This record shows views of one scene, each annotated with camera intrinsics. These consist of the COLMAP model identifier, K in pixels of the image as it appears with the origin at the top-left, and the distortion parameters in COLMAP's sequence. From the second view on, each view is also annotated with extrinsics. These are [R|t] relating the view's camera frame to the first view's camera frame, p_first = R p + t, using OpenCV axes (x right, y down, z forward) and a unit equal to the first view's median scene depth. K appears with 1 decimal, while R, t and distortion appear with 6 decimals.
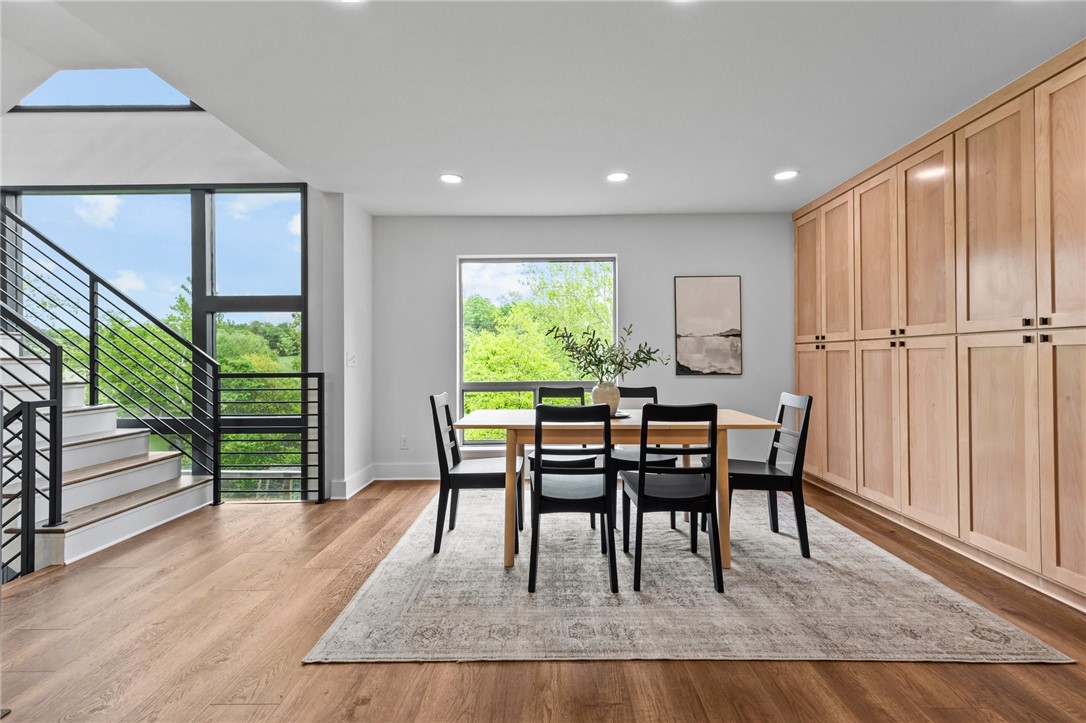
lens RADIAL K [[486.7, 0, 545.7], [0, 486.7, 353.1], [0, 0, 1]] dist [0.007497, -0.000713]
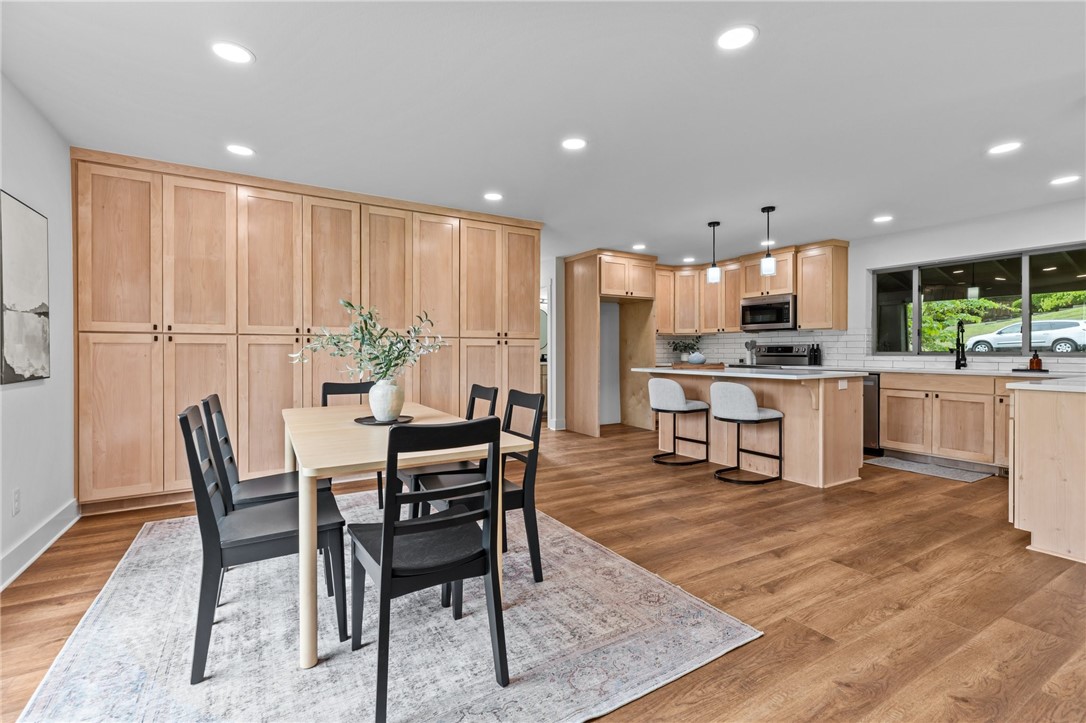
lens RADIAL K [[486.7, 0, 545.7], [0, 486.7, 353.1], [0, 0, 1]] dist [0.007497, -0.000713]
pose [[-0.522743, 0.000236, 0.852490, -0.695591], [-0.006460, 0.999970, -0.004237, 0.016541], [-0.852466, -0.007722, -0.522726, 1.180292]]
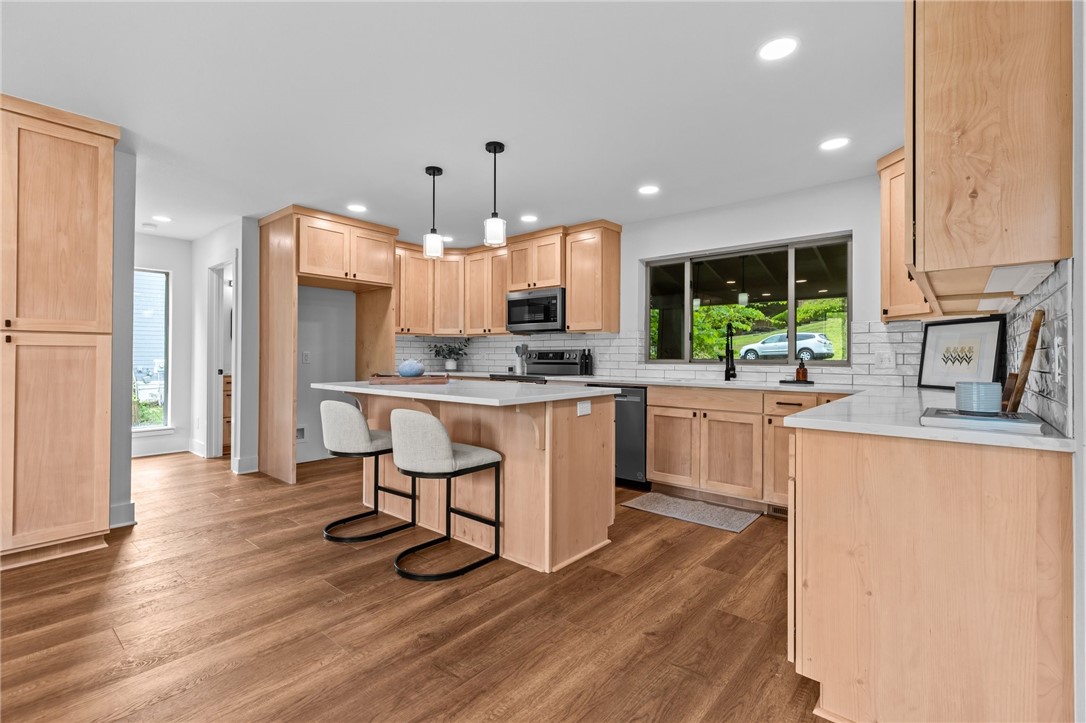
lens RADIAL K [[486.7, 0, 545.7], [0, 486.7, 353.1], [0, 0, 1]] dist [0.007497, -0.000713]
pose [[-0.770099, 0.004483, 0.637909, -0.494316], [-0.008747, 0.999807, -0.017586, 0.006442], [-0.637864, -0.019123, -0.769911, 0.506299]]
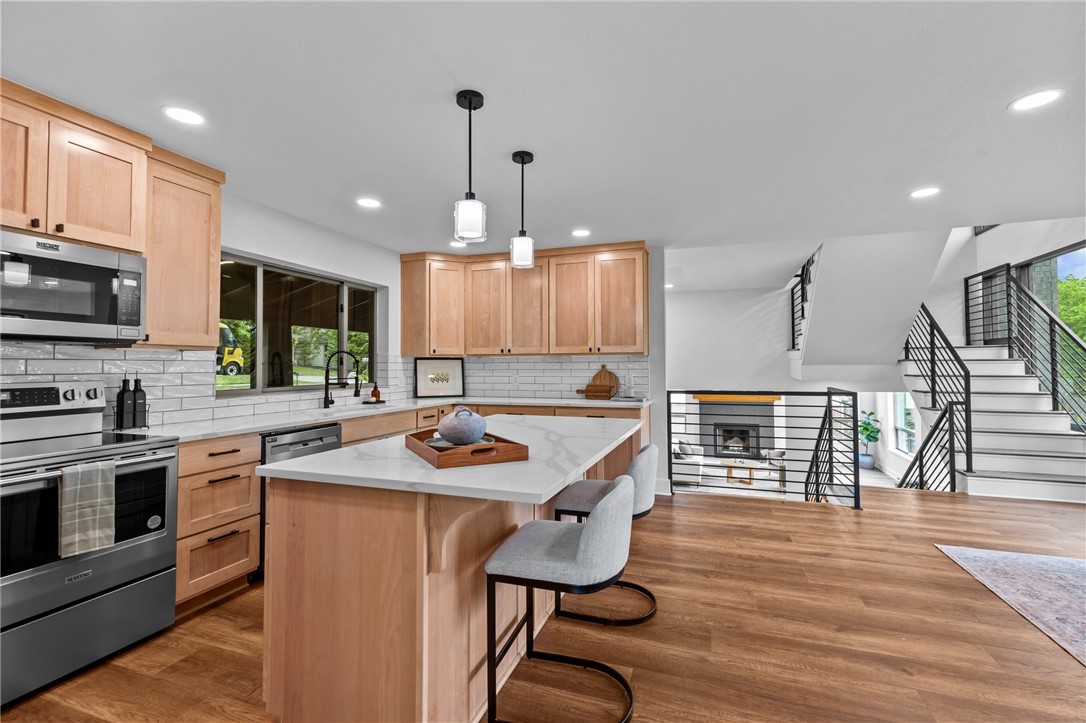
lens RADIAL K [[486.7, 0, 545.7], [0, 486.7, 353.1], [0, 0, 1]] dist [0.007497, -0.000713]
pose [[-0.322578, -0.020156, -0.946328, 1.089617], [0.014375, 0.999554, -0.026190, -0.052474], [0.946434, -0.022052, -0.322144, 0.118369]]
